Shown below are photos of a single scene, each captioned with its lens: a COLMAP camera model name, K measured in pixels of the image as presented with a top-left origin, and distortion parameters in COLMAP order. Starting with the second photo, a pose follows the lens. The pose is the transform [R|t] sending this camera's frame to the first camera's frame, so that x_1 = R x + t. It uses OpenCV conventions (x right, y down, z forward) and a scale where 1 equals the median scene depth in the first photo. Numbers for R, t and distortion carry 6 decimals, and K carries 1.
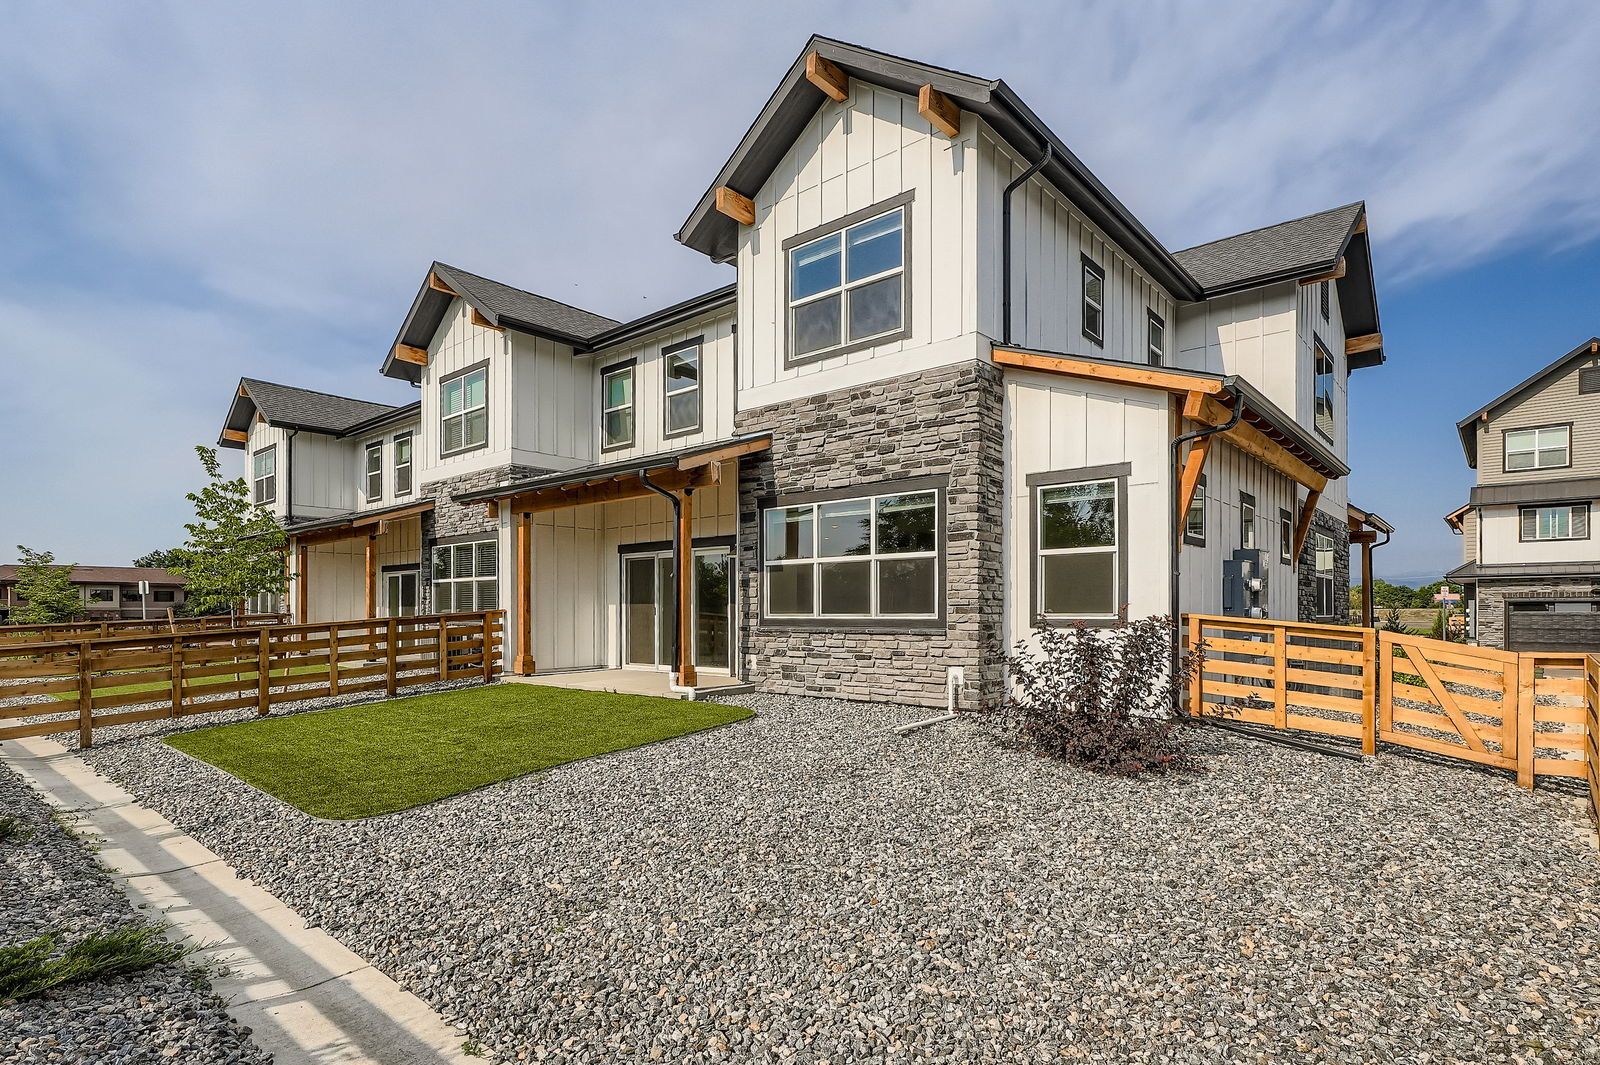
lens RADIAL K [[792.6, 0, 798.3], [0, 792.6, 617.2], [0, 0, 1]] dist [-0.017346, -0.000117]
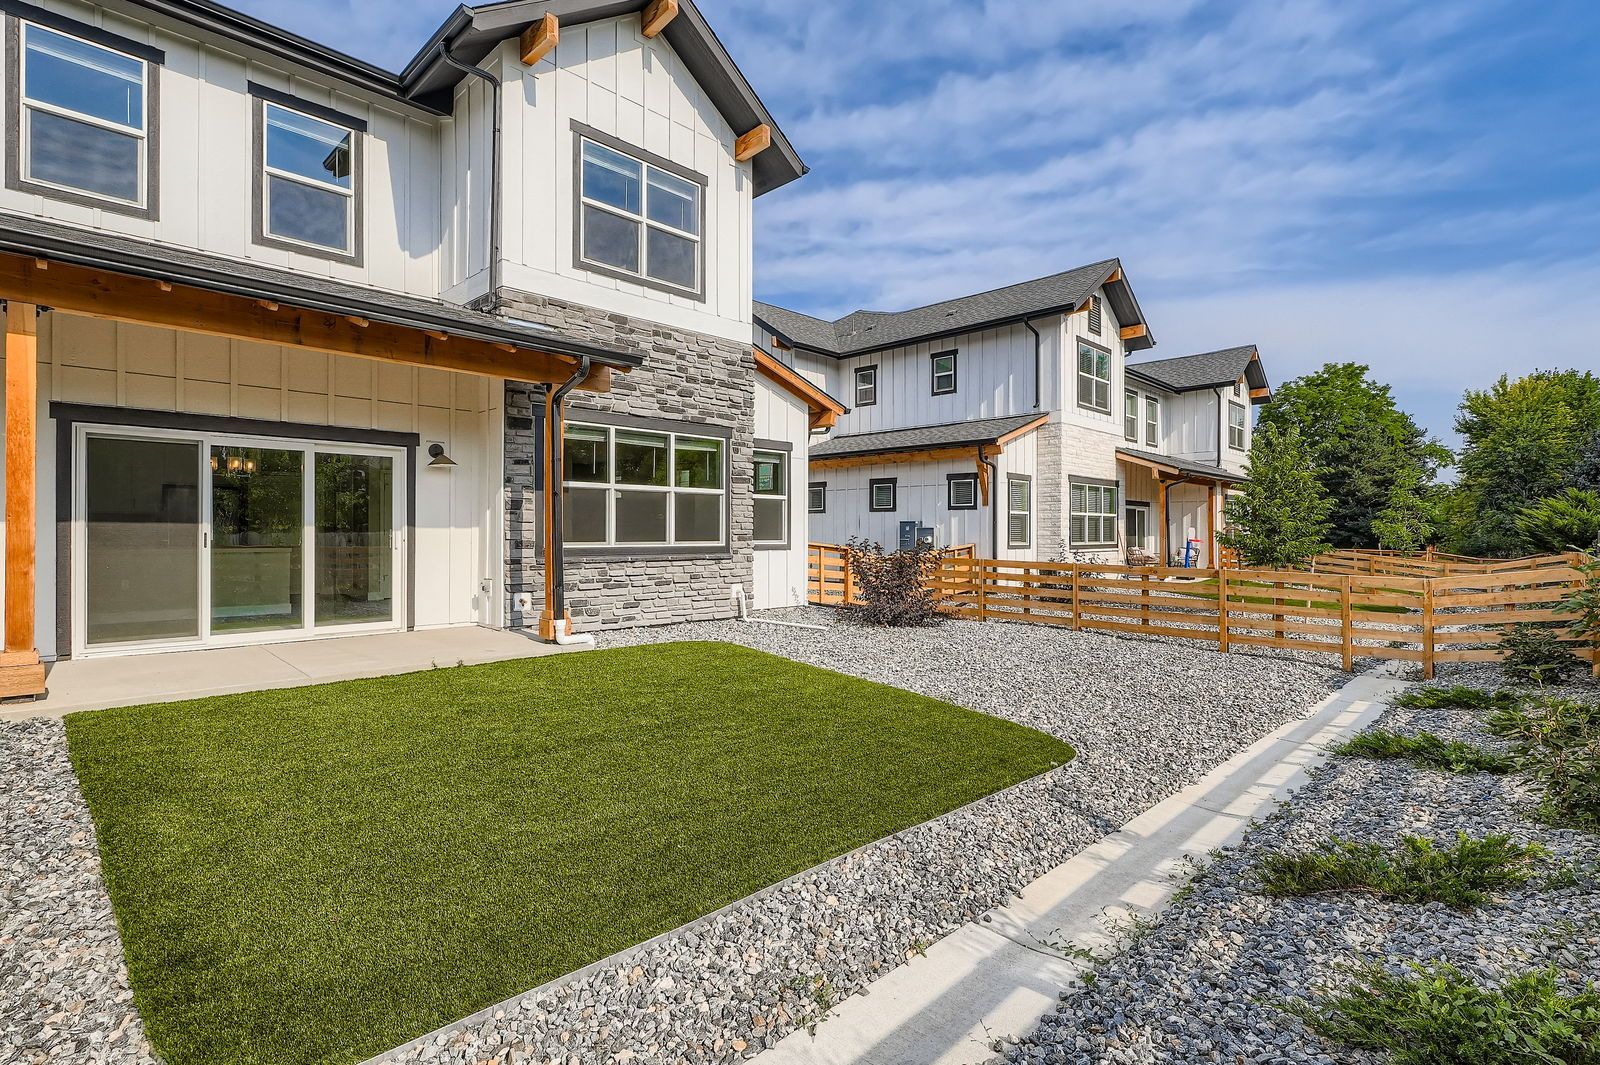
lens RADIAL K [[774.5, 0, 803.3], [0, 774.5, 531.9], [0, 0, 1]] dist [-0.002097, 0.000164]
pose [[0.081700, 0.004616, 0.996646, -0.931113], [0.002836, 0.999984, -0.004864, -0.011960], [-0.996653, 0.003224, 0.081686, 0.730183]]
